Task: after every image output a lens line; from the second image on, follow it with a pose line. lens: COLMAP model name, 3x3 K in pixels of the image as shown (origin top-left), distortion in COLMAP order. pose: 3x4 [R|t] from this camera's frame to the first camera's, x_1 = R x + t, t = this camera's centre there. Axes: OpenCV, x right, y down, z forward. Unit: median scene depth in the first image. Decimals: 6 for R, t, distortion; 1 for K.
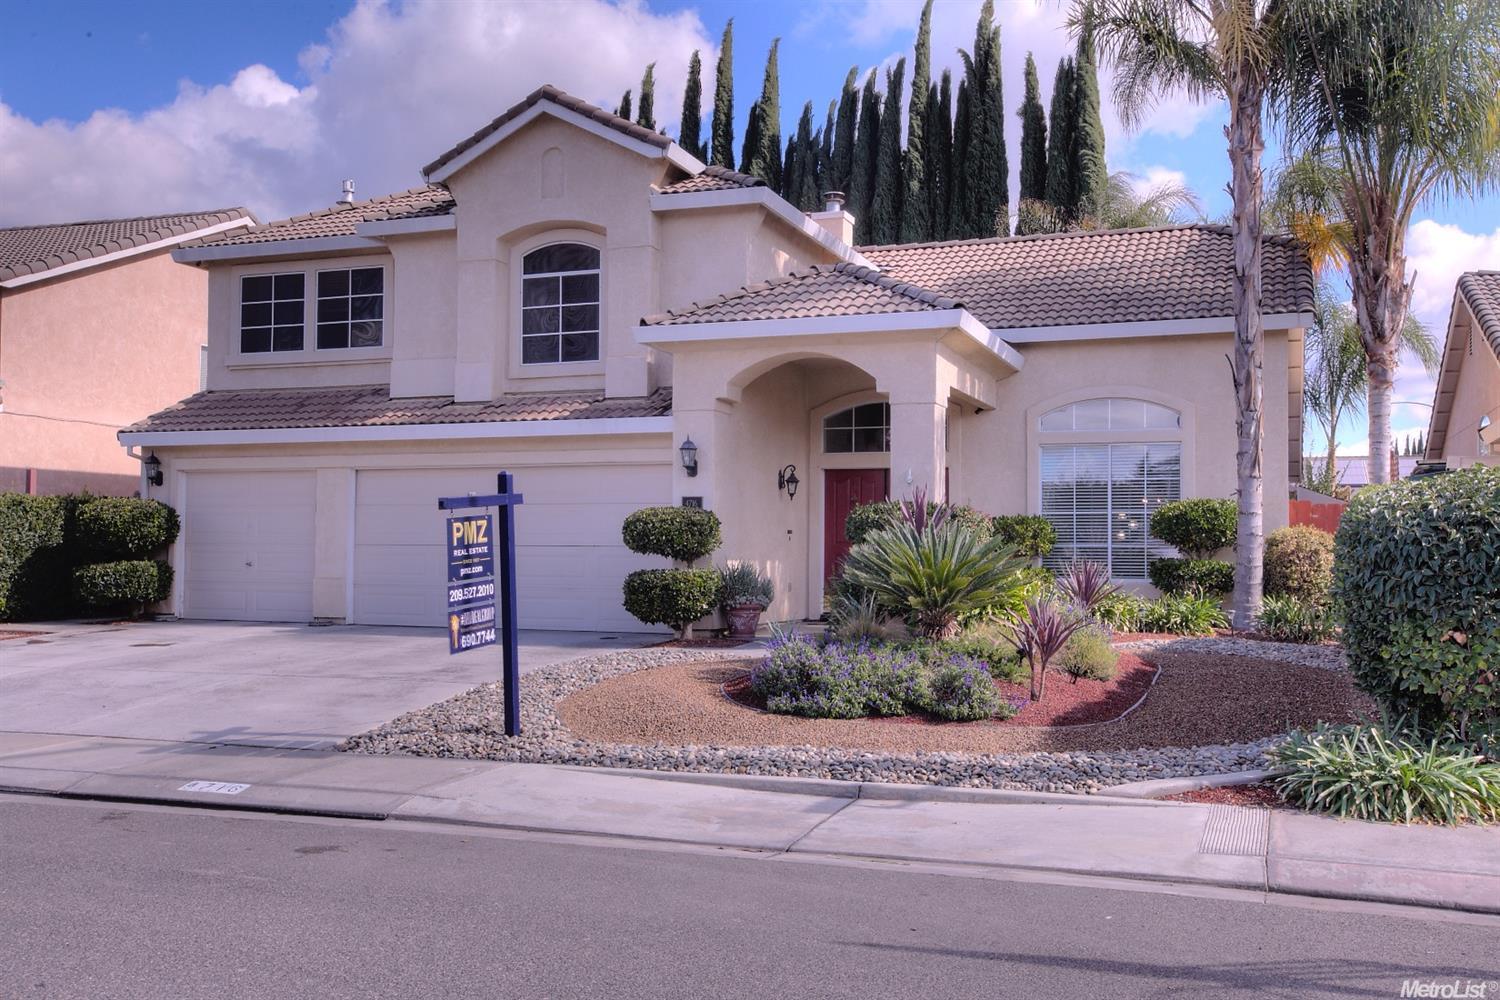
lens RADIAL K [[1457.4, 0, 750.0], [0, 1457.4, 500.0], [0, 0, 1]] dist [0.053487, 0.025650]
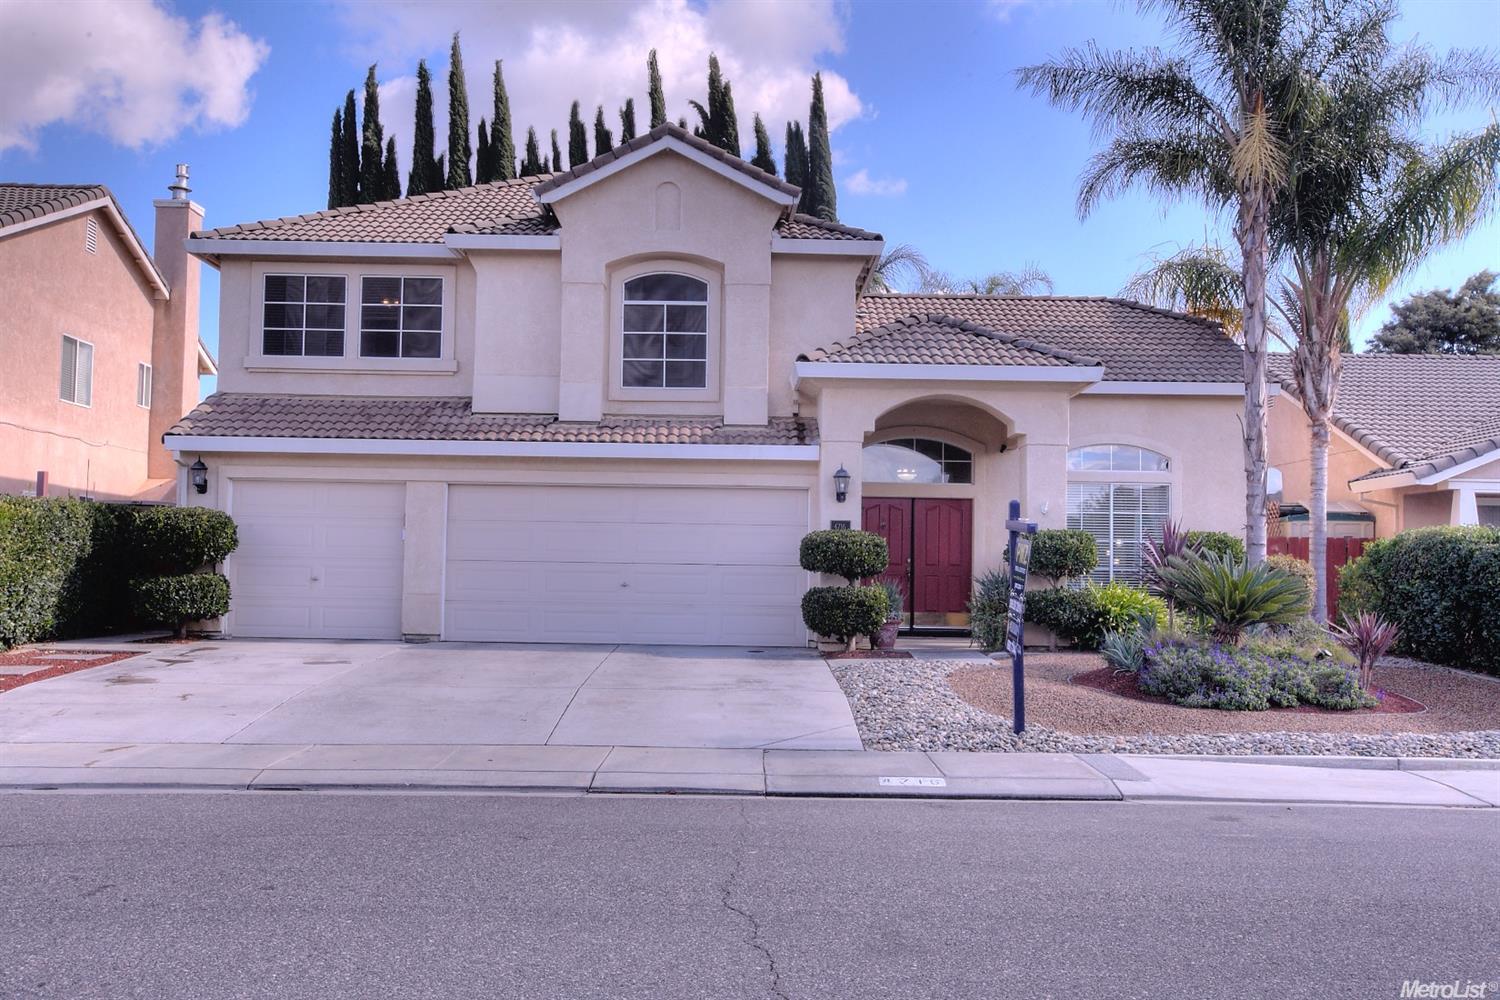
lens RADIAL K [[1457.4, 0, 750.0], [0, 1457.4, 500.0], [0, 0, 1]] dist [0.053487, 0.025650]
pose [[0.928626, 0.028175, 0.369946, -0.450423], [-0.022788, 0.999561, -0.018923, 0.004253], [-0.370317, 0.009142, 0.928860, 0.011607]]
